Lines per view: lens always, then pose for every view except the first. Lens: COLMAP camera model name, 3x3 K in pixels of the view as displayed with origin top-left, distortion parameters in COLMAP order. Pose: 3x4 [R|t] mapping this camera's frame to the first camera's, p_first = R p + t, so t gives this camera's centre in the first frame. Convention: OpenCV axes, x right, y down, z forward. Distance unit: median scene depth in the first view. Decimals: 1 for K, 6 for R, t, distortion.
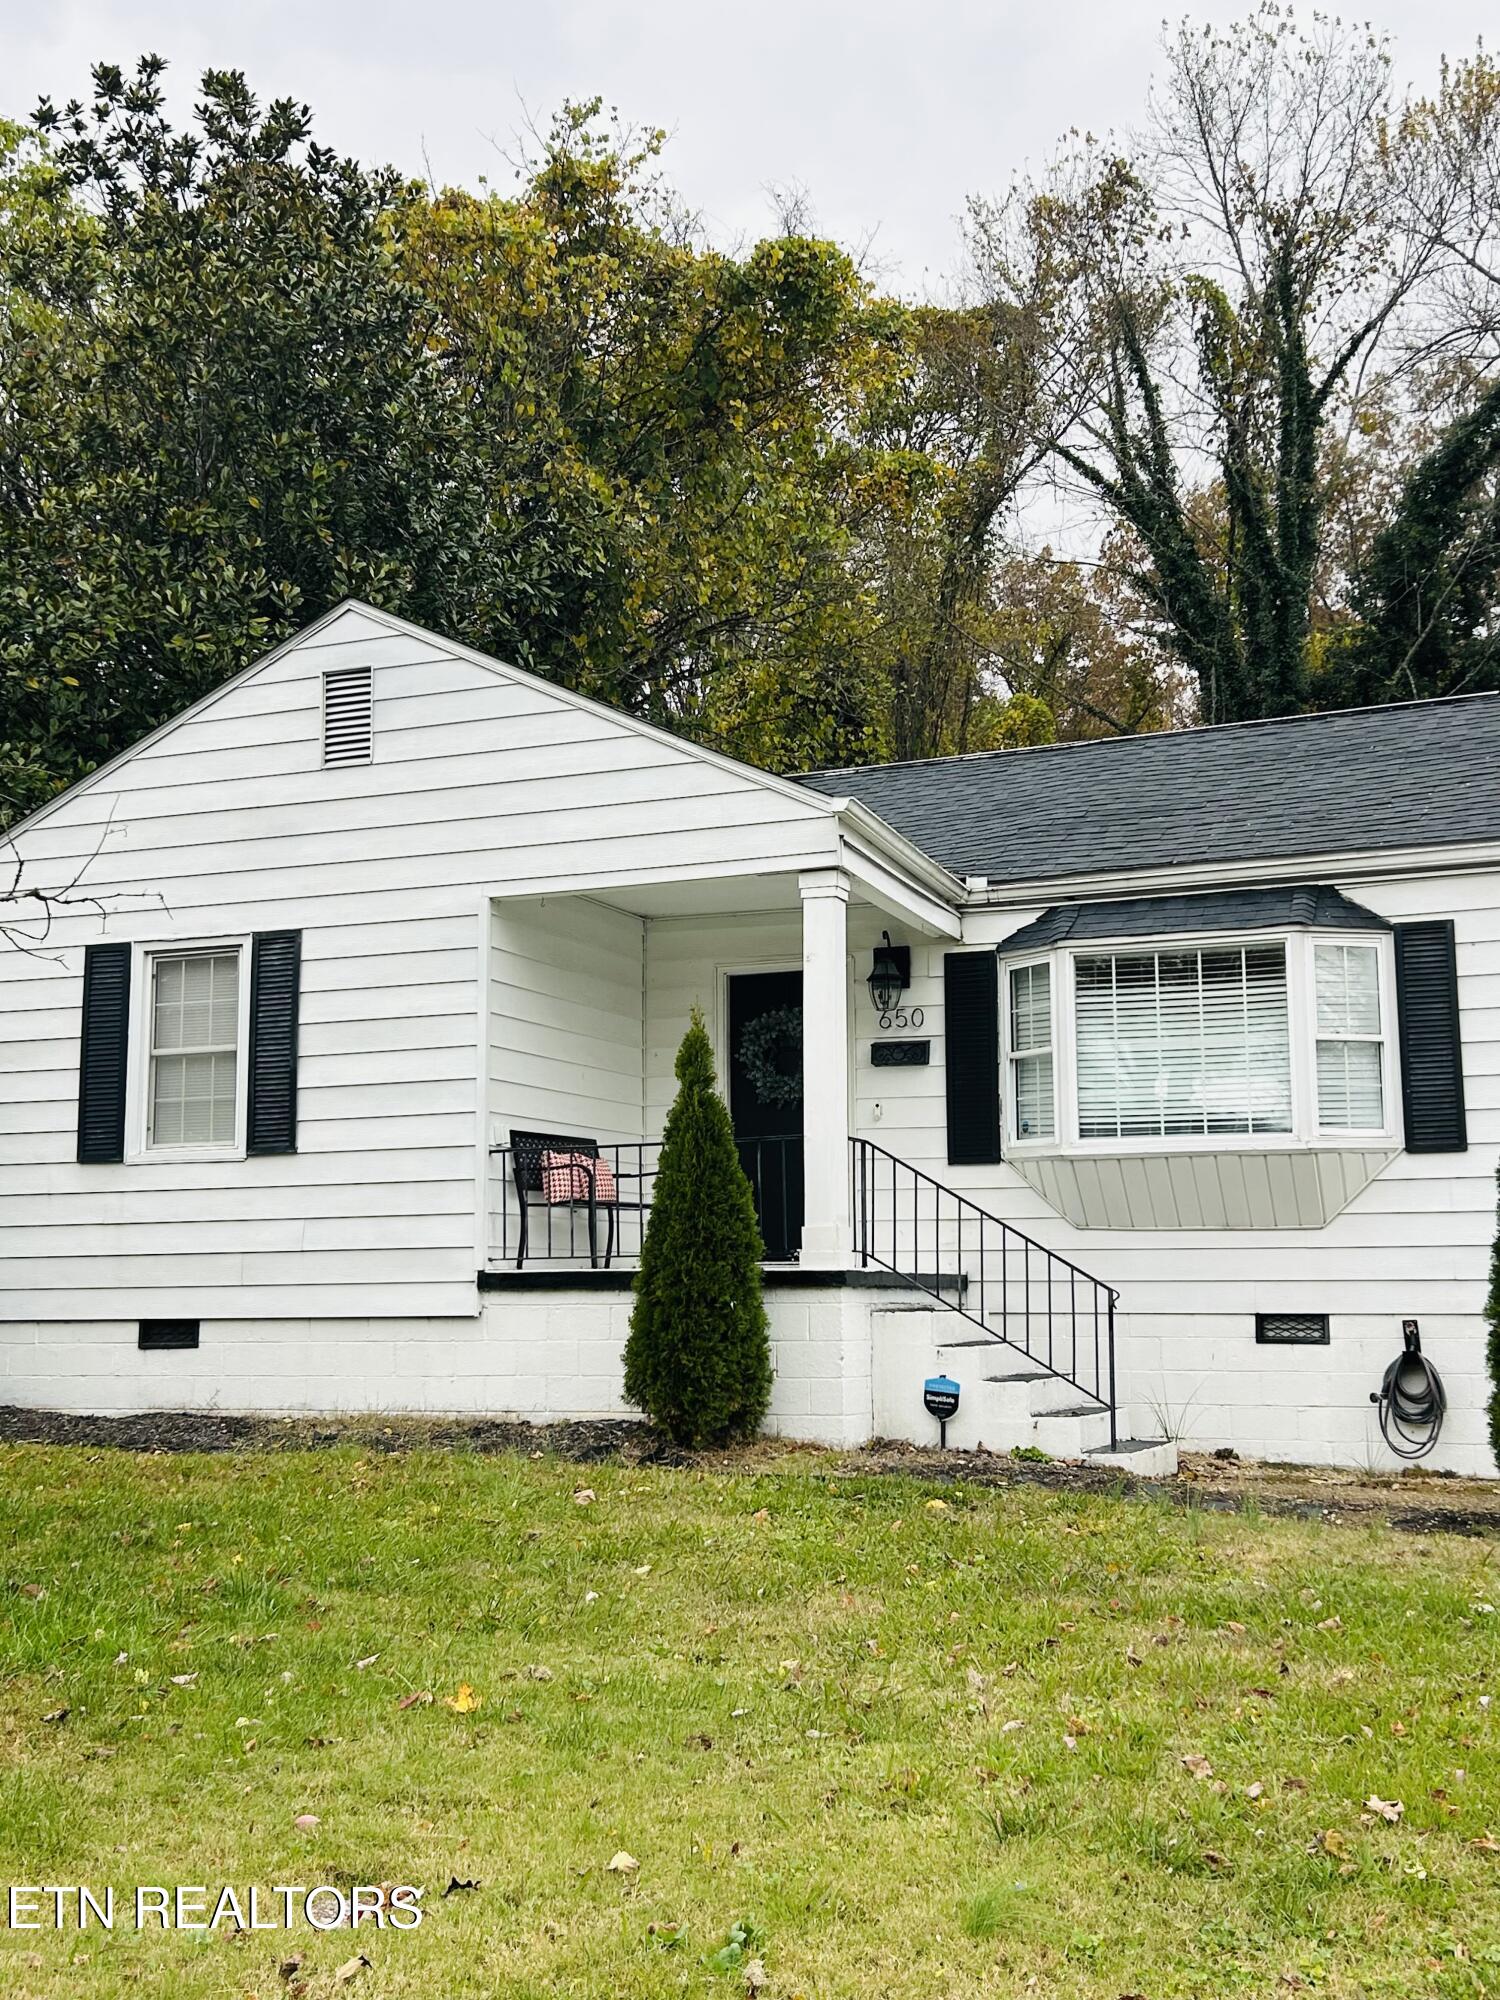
lens RADIAL K [[2275.2, 0, 750.0], [0, 2275.2, 1000.0], [0, 0, 1]] dist [0.212486, -0.740576]
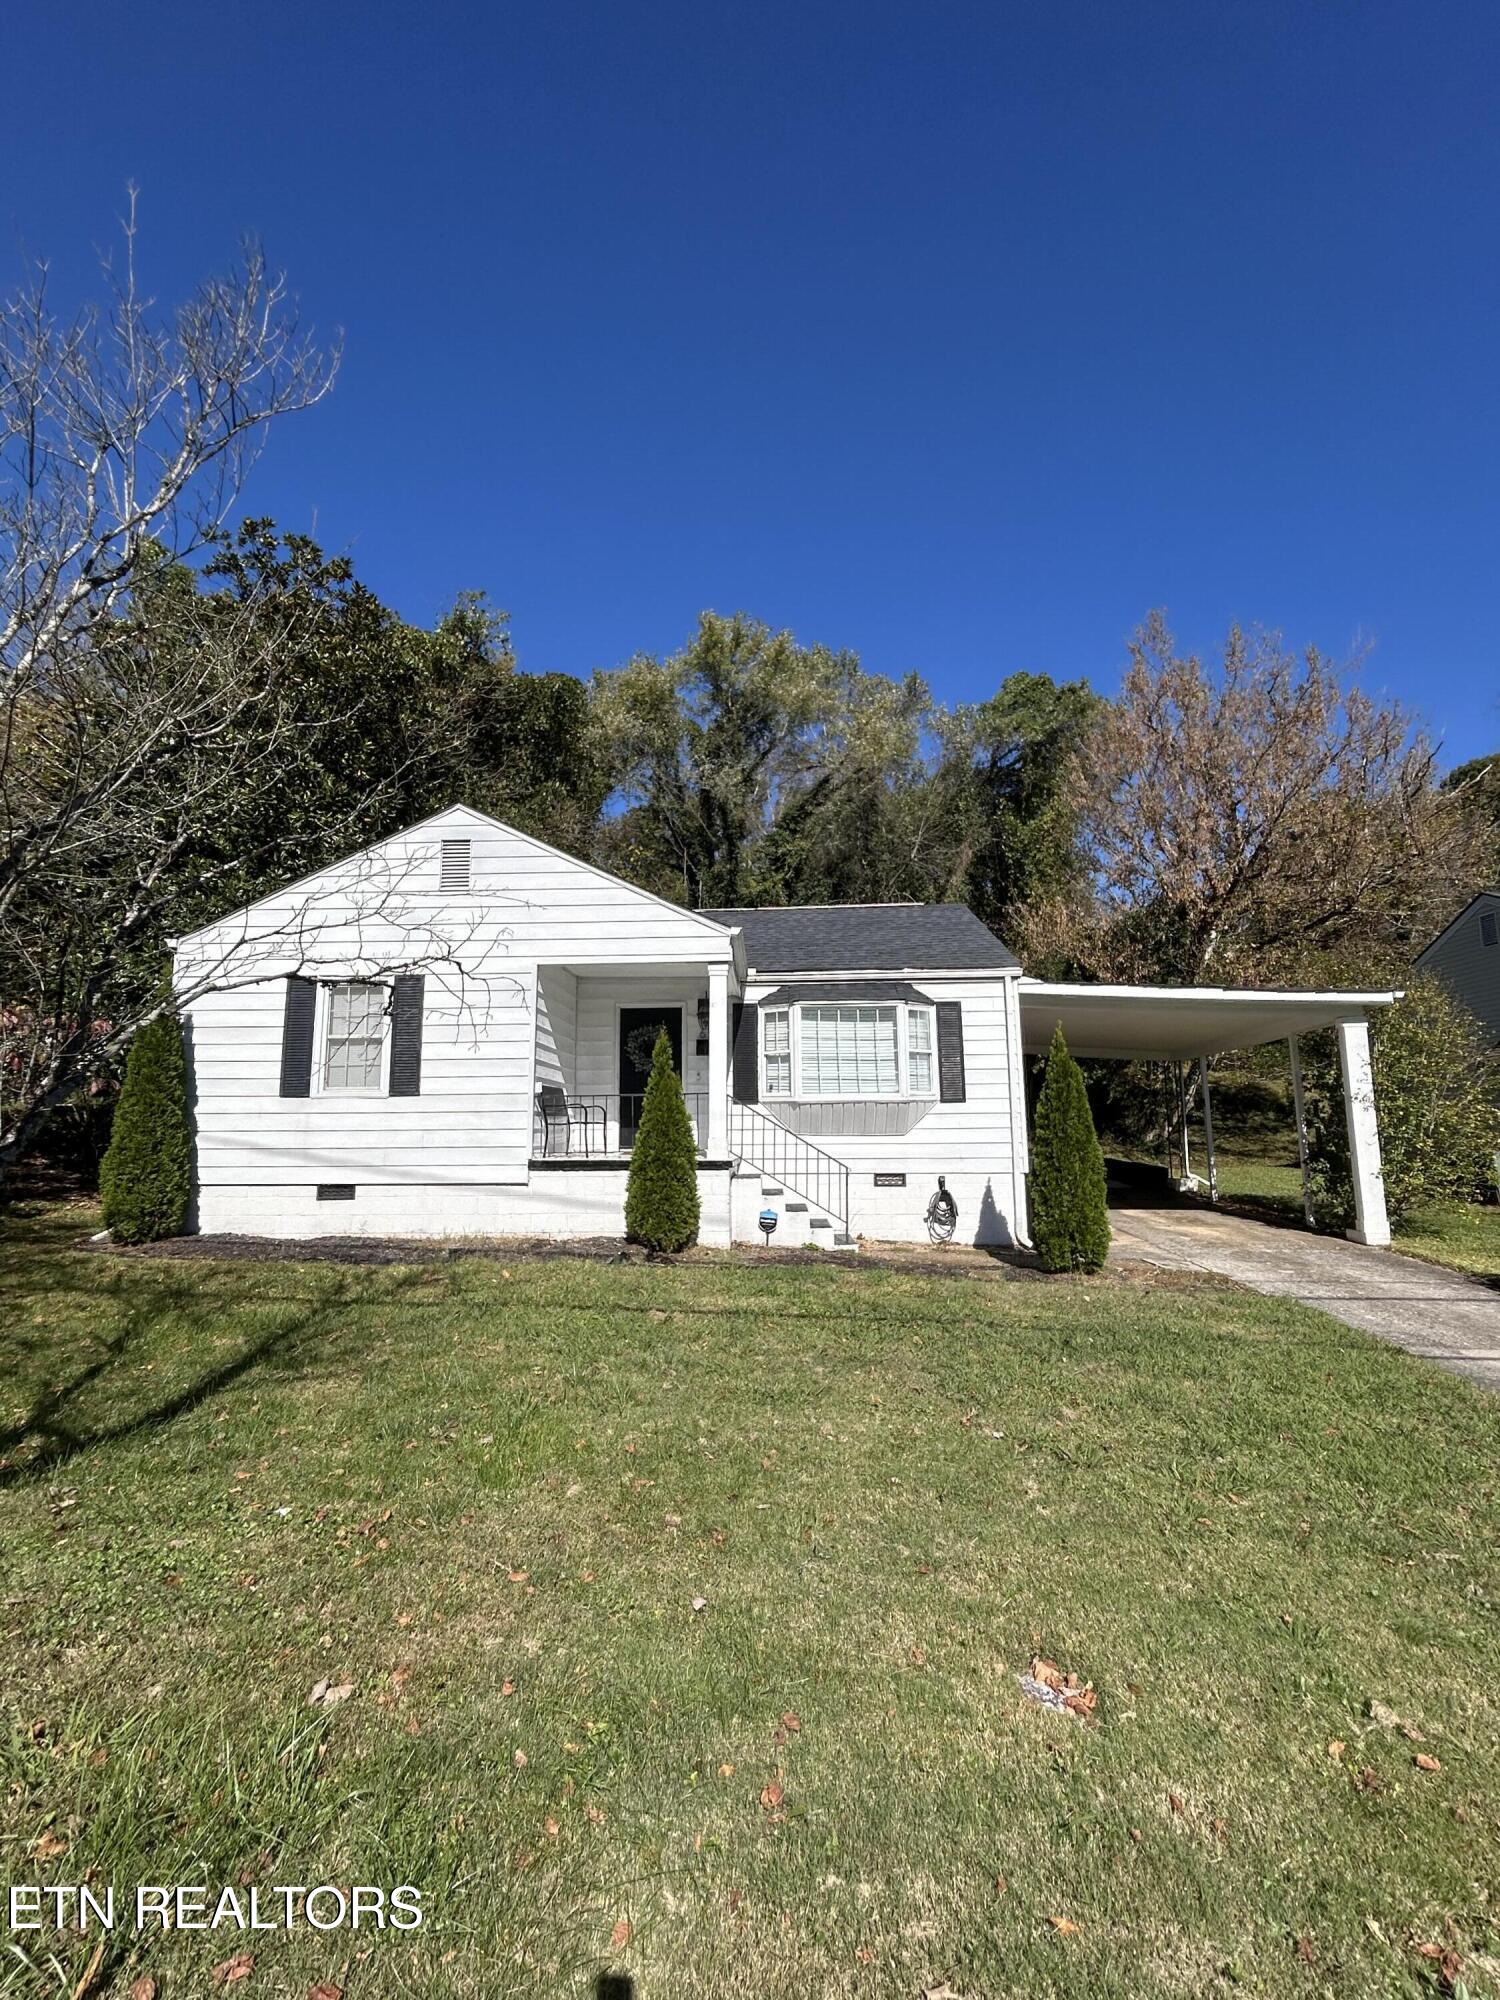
lens RADIAL K [[910.7, 0, 745.9], [0, 910.7, 1002.1], [0, 0, 1]] dist [0.001739, -0.000069]
pose [[0.937781, 0.050073, 0.343597, -0.203945], [-0.046506, 0.998744, -0.018620, -0.006595], [-0.344098, 0.001482, 0.938933, 0.211741]]
